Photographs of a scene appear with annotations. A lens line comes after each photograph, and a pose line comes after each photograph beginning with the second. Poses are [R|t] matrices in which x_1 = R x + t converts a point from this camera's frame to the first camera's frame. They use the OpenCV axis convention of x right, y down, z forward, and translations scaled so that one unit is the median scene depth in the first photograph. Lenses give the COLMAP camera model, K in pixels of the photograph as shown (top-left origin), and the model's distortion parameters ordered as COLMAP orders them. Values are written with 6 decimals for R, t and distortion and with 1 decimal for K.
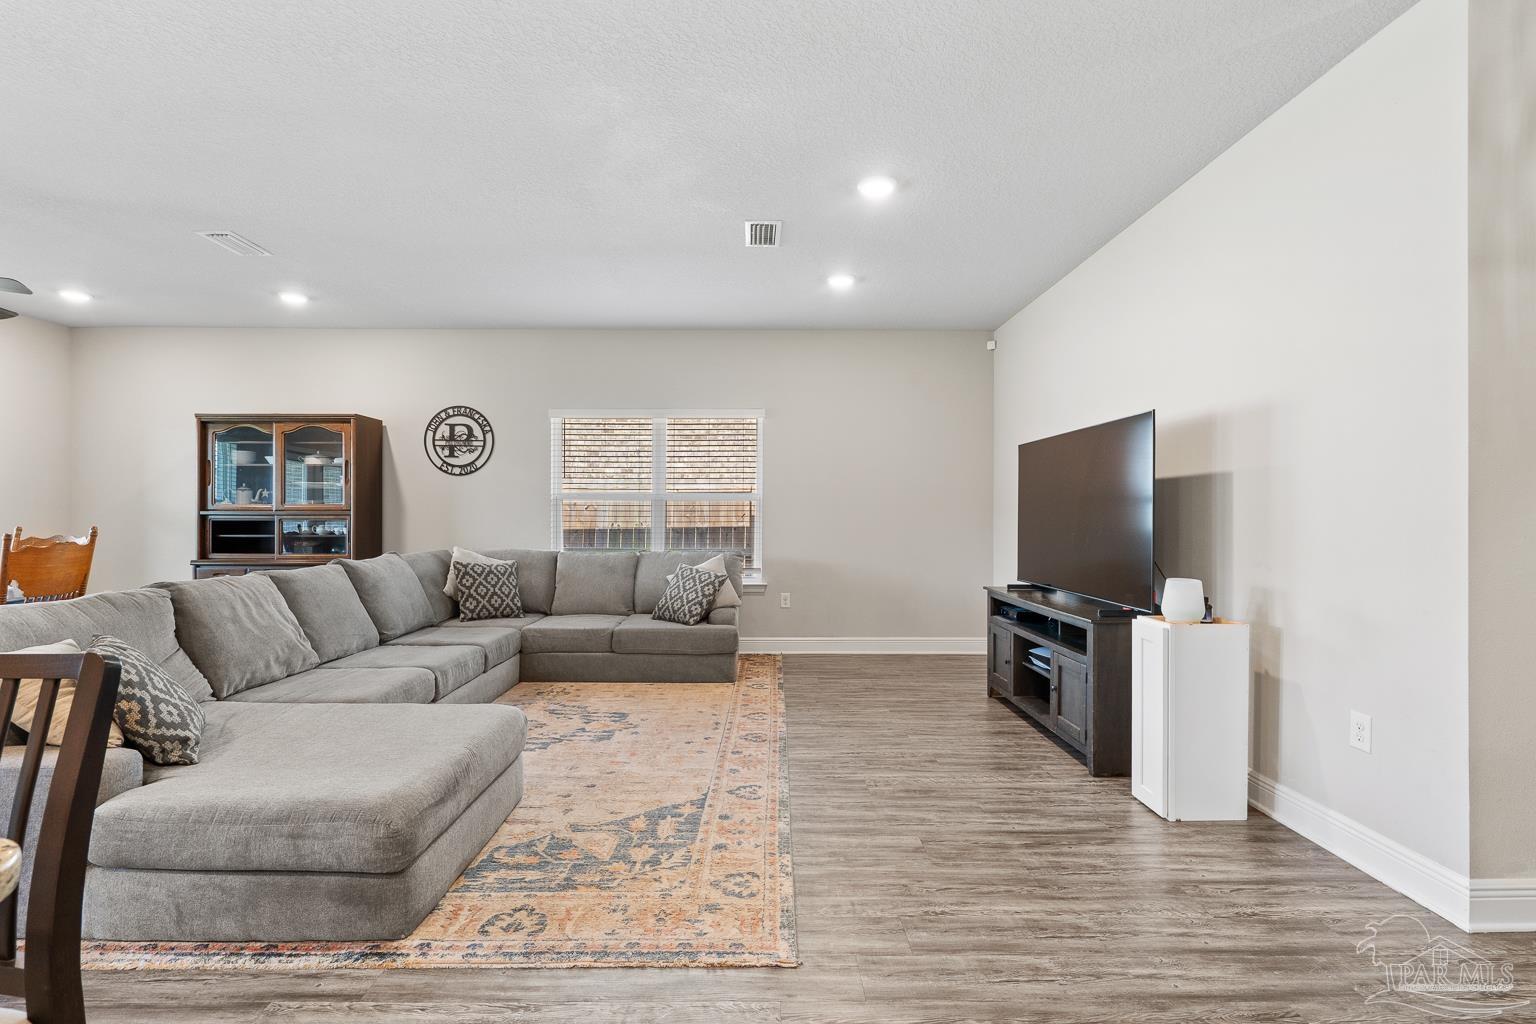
lens RADIAL K [[694.8, 0, 761.1], [0, 694.8, 512.7], [0, 0, 1]] dist [0.003842, 0.000511]
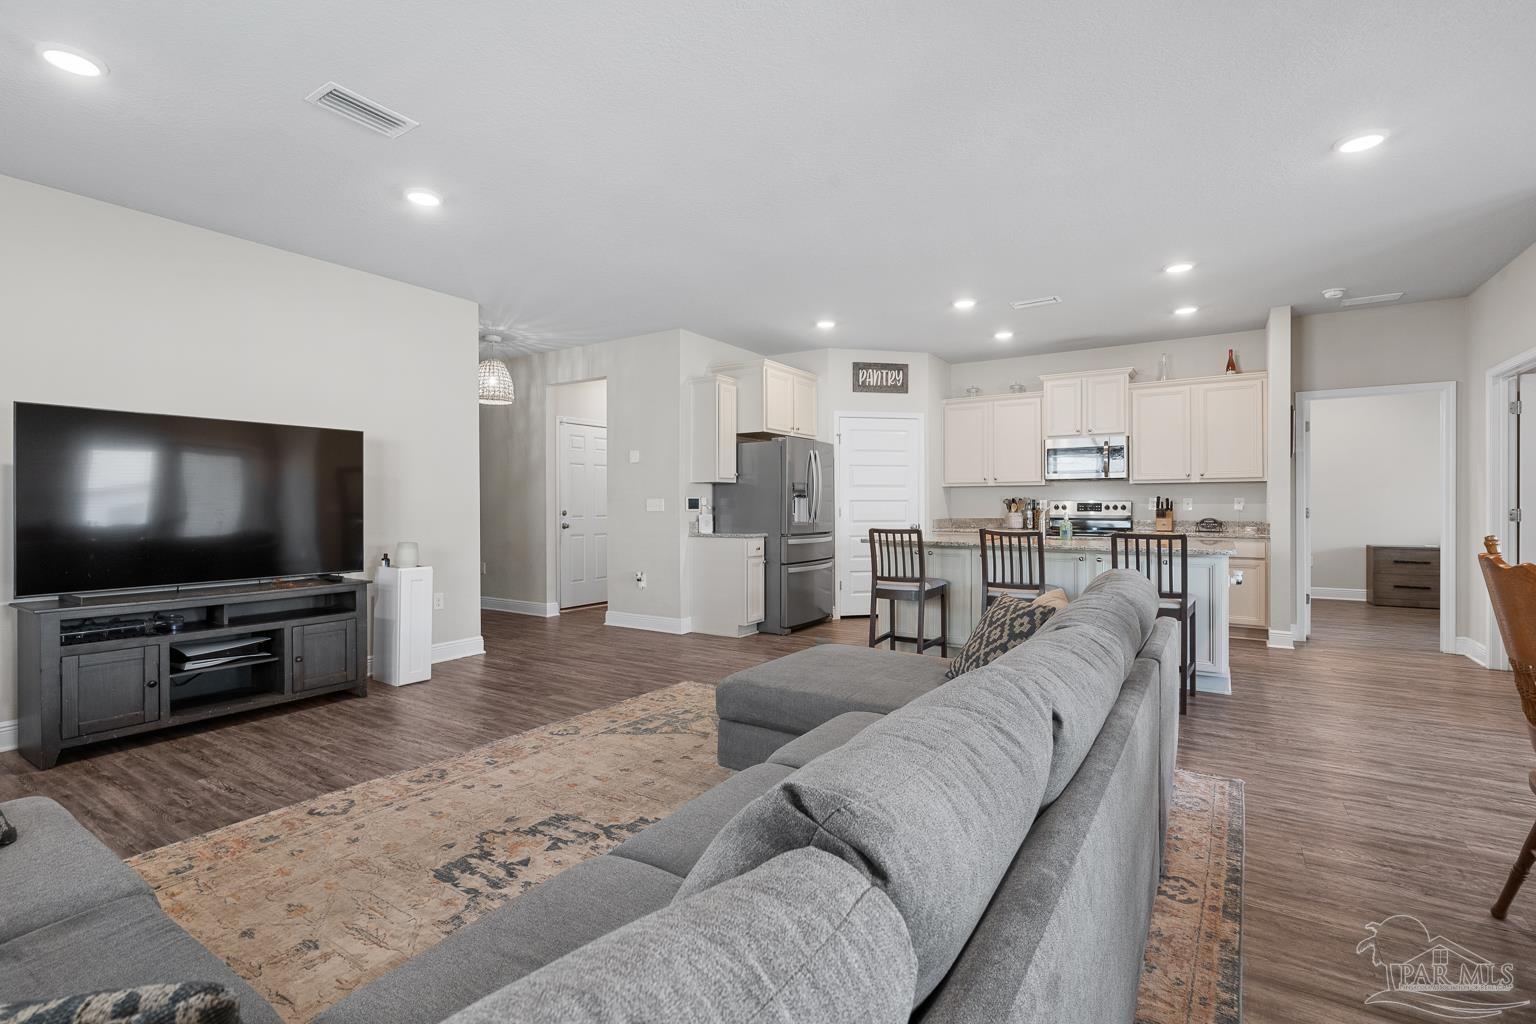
lens RADIAL K [[694.8, 0, 769.8], [0, 694.8, 510.1], [0, 0, 1]] dist [0.003842, 0.000511]
pose [[-0.840590, 0.004631, 0.541652, -0.805846], [0.007854, 0.999963, 0.003640, 0.015878], [-0.541615, 0.007313, -0.840595, 1.514270]]
